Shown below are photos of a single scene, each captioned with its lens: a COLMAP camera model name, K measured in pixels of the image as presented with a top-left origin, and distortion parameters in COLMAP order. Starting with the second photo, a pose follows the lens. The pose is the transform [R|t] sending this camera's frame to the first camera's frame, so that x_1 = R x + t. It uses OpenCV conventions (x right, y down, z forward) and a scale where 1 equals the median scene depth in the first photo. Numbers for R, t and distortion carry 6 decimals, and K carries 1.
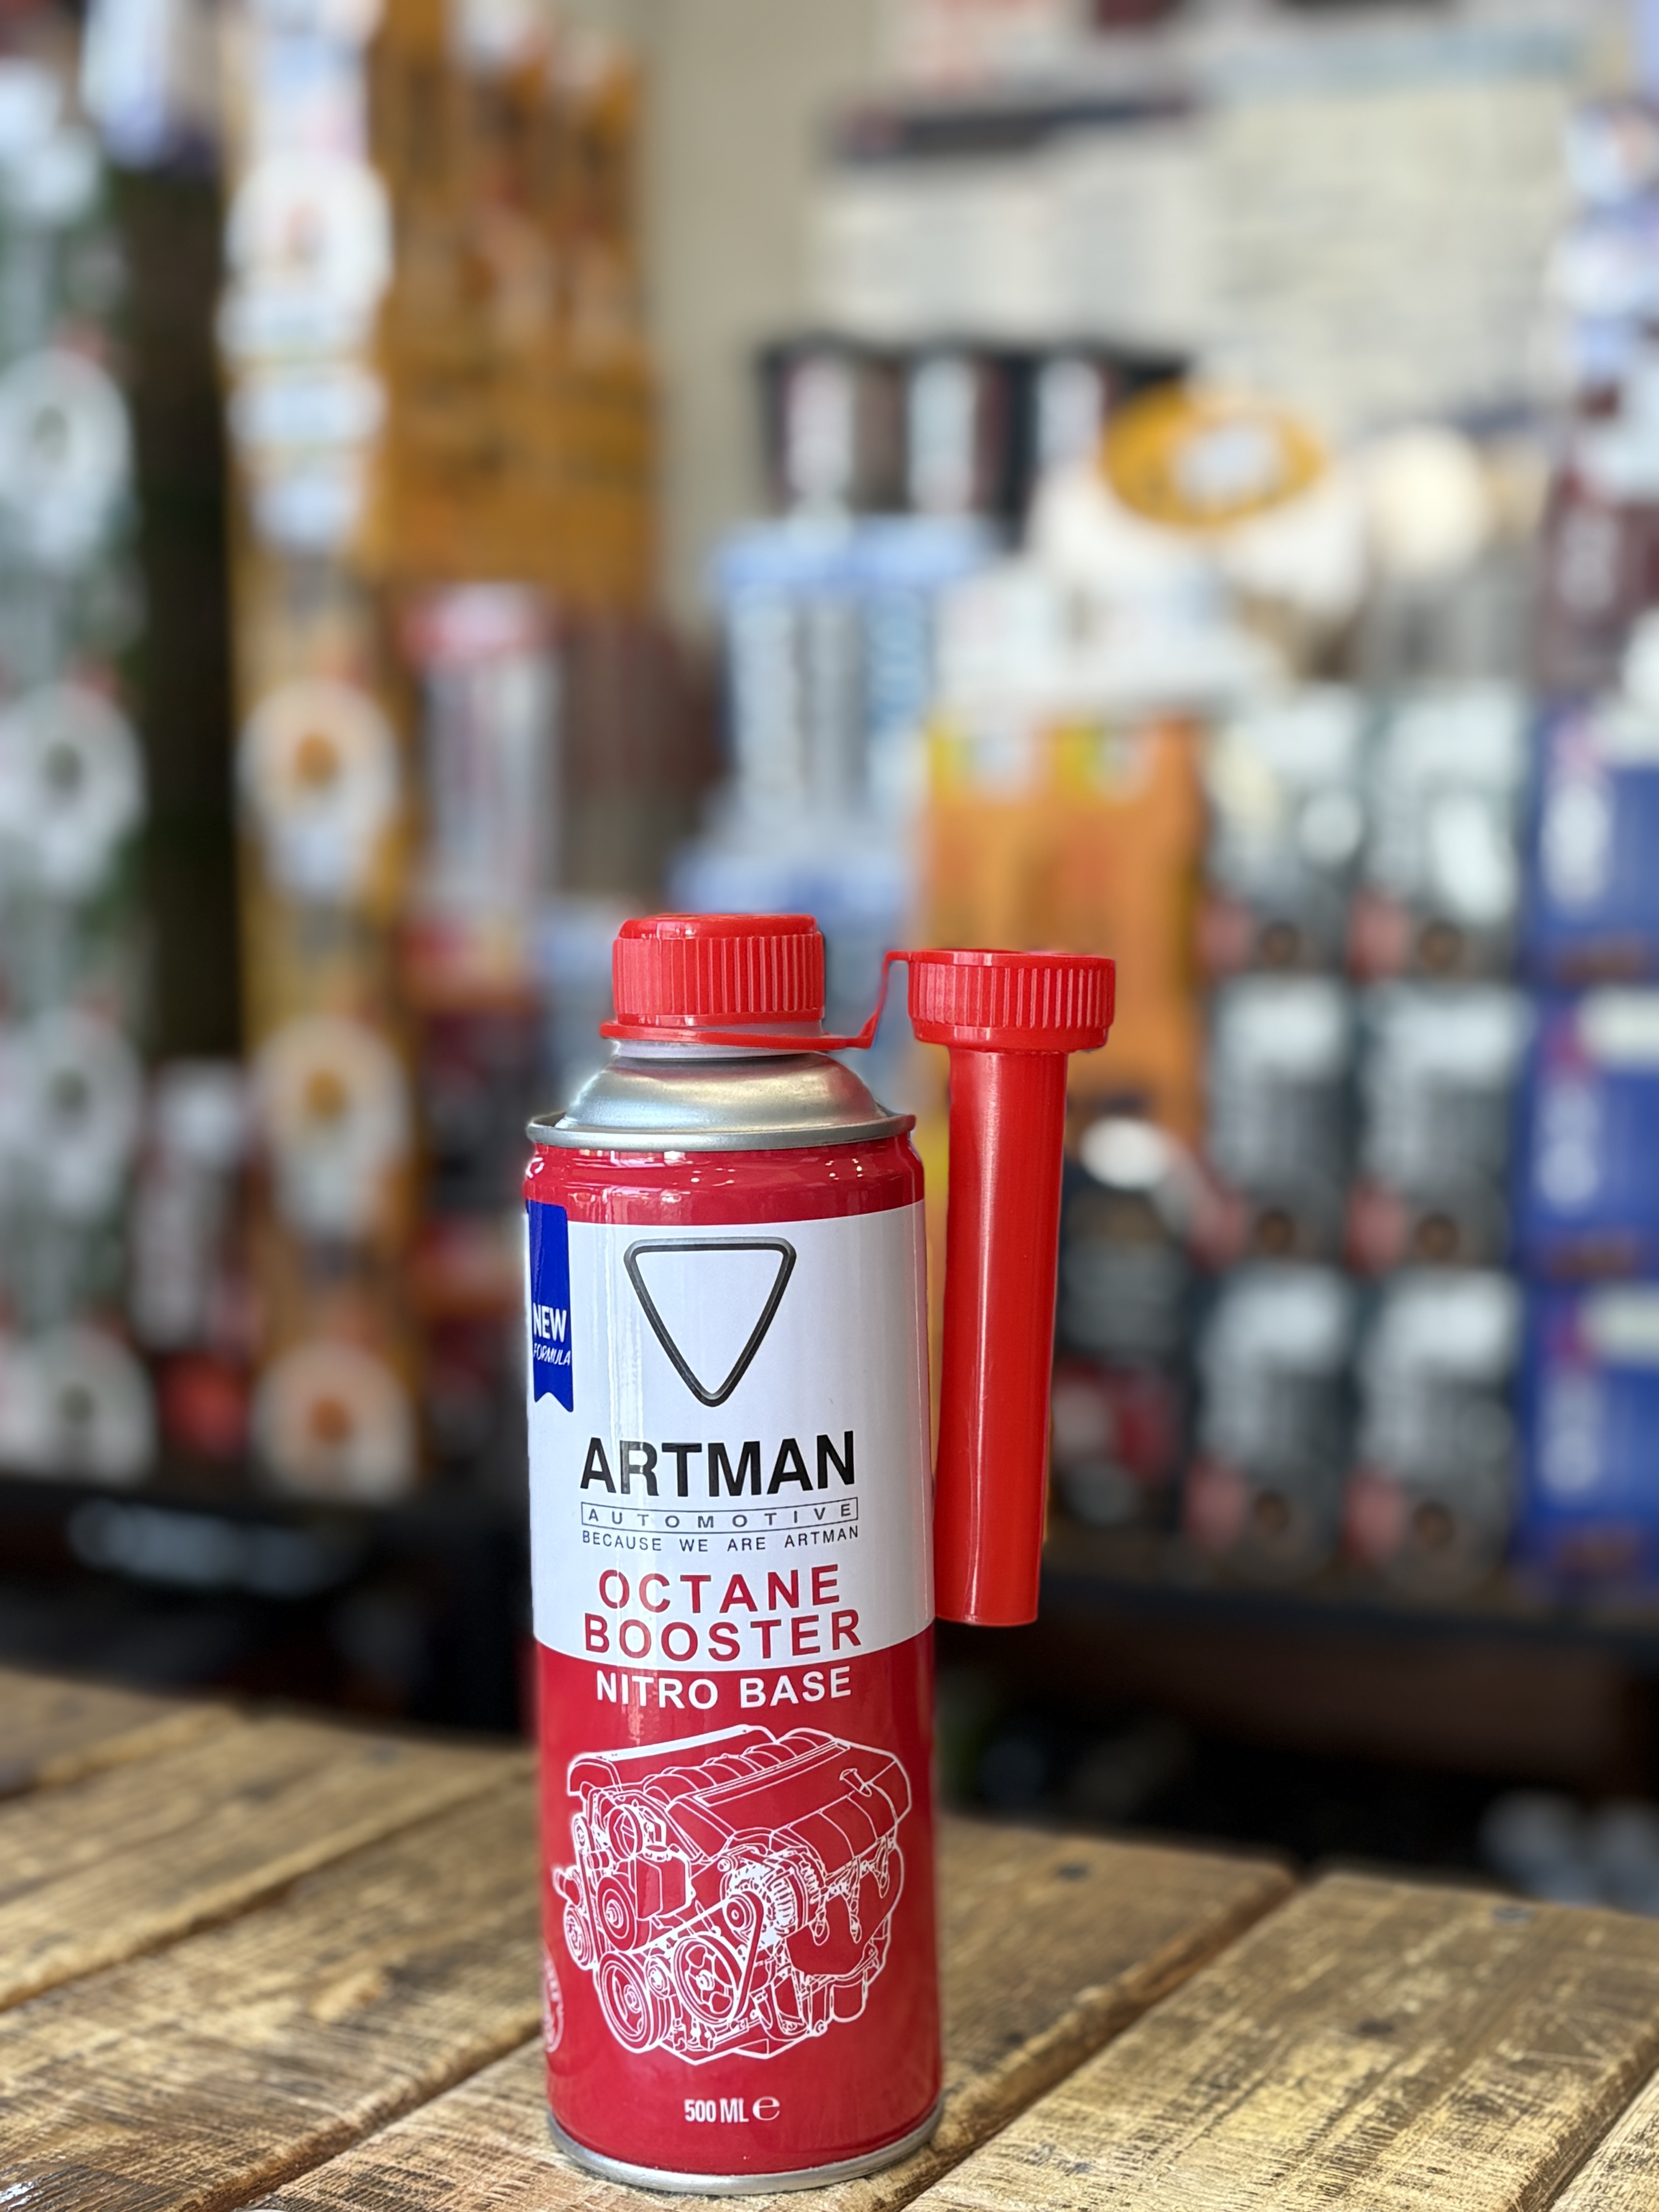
lens RADIAL K [[3260.1, 0, 856.6], [0, 3260.1, 1077.0], [0, 0, 1]] dist [0.172921, -0.742157]
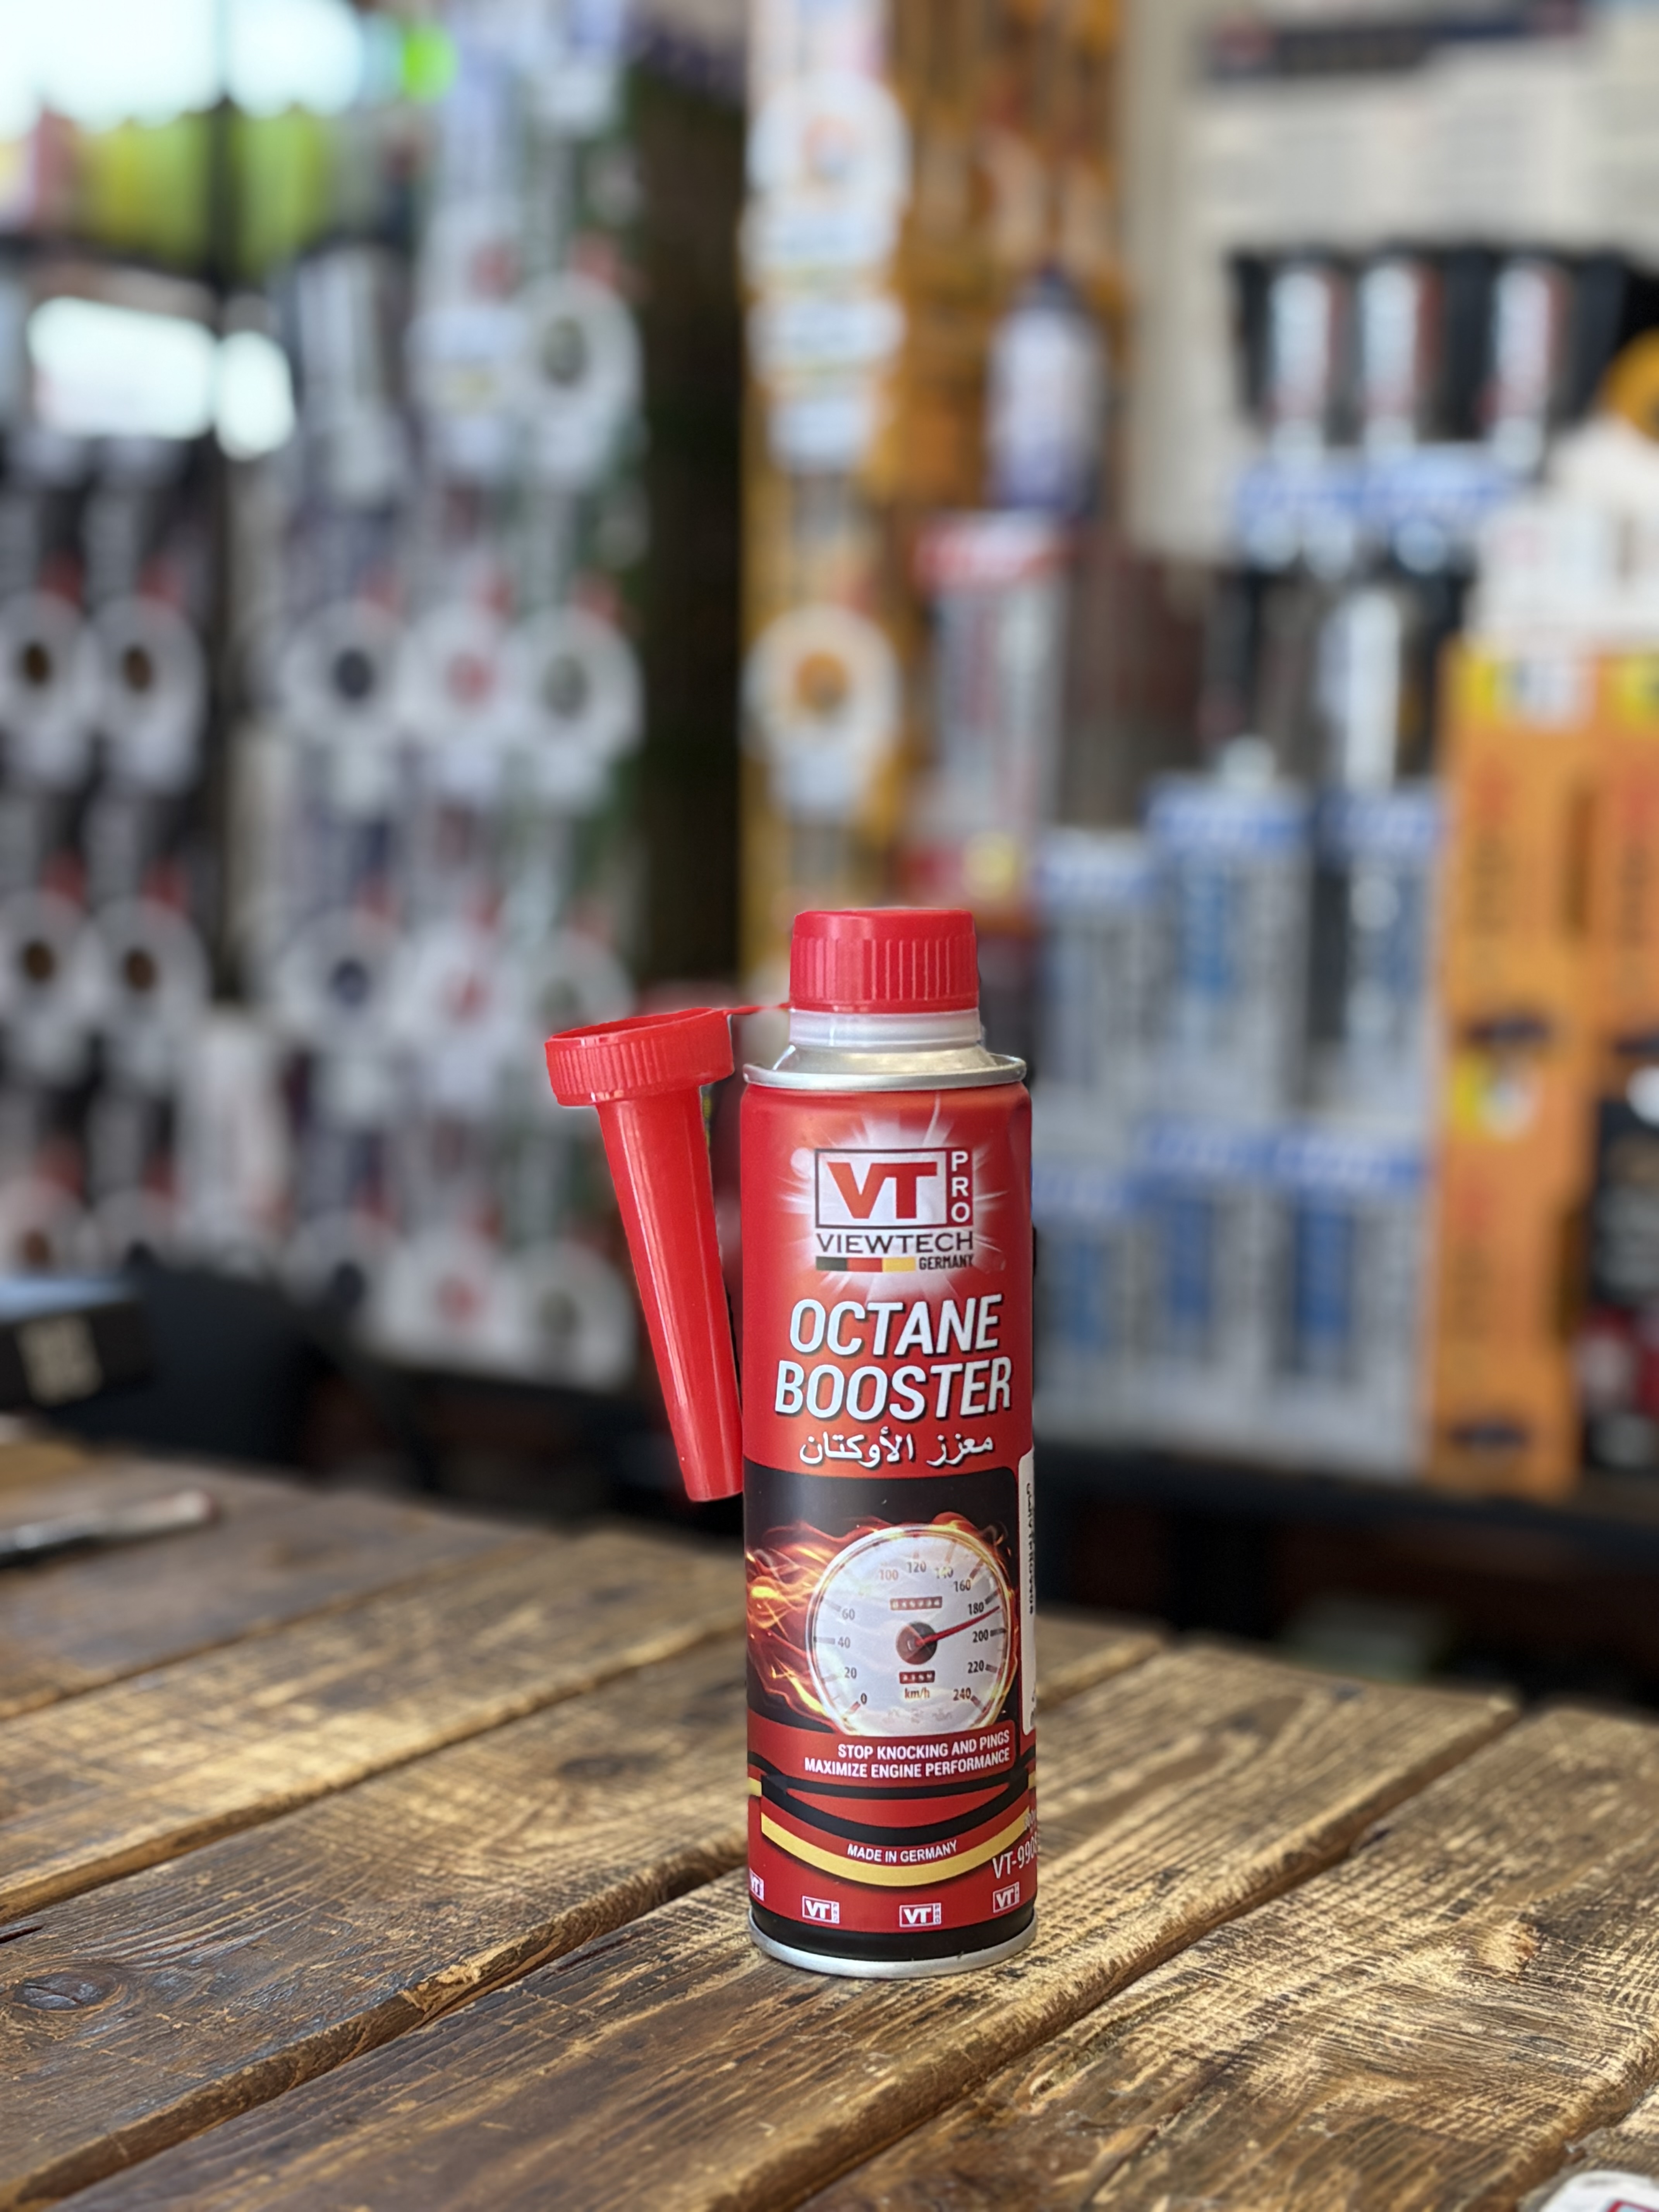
lens RADIAL K [[3231.9, 0, 837.7], [0, 3231.9, 1102.8], [0, 0, 1]] dist [0.187475, -0.794788]
pose [[0.997427, 0.025142, -0.067143, -0.287348], [-0.022927, 0.999174, 0.033556, -0.003891], [0.067932, -0.031930, 0.997179, 0.011346]]
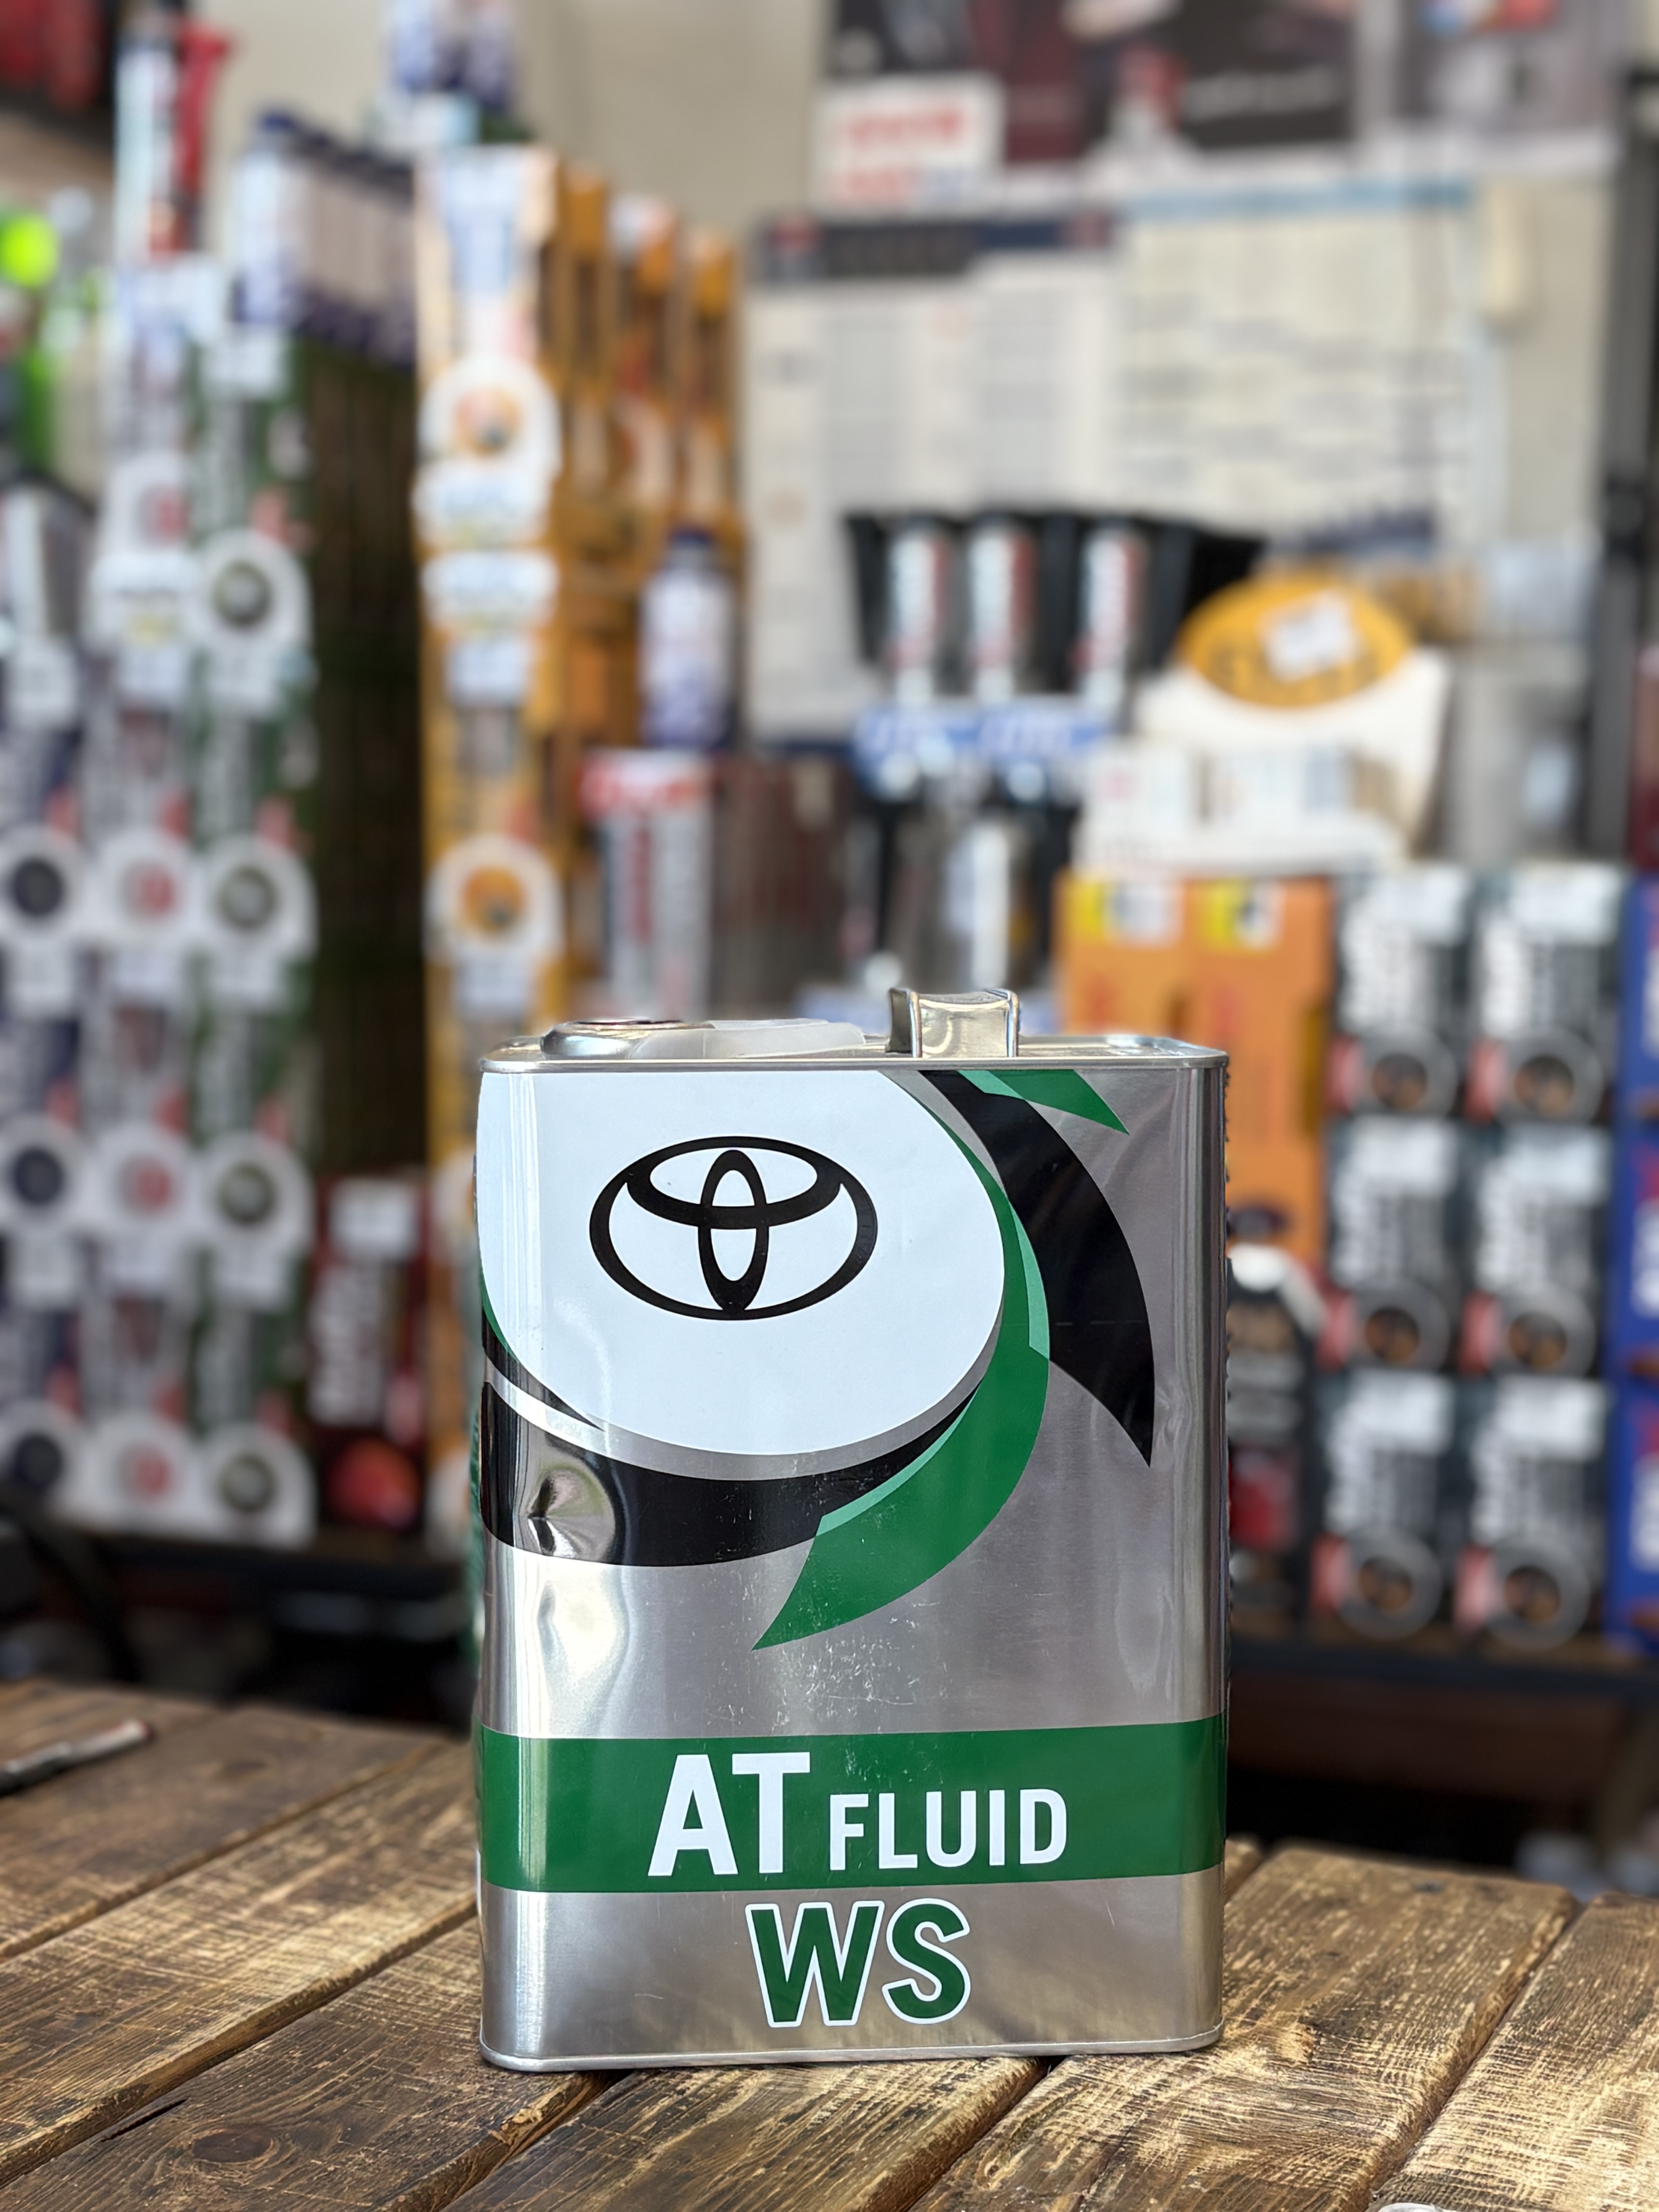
lens RADIAL K [[3223.9, 0, 841.9], [0, 3223.9, 1123.2], [0, 0, 1]] dist [0.153931, -0.669048]
pose [[0.996721, 0.002963, 0.080865, -0.432147], [-0.003731, 0.999949, 0.009353, -0.102841], [-0.080833, -0.009624, 0.996681, -0.287825]]
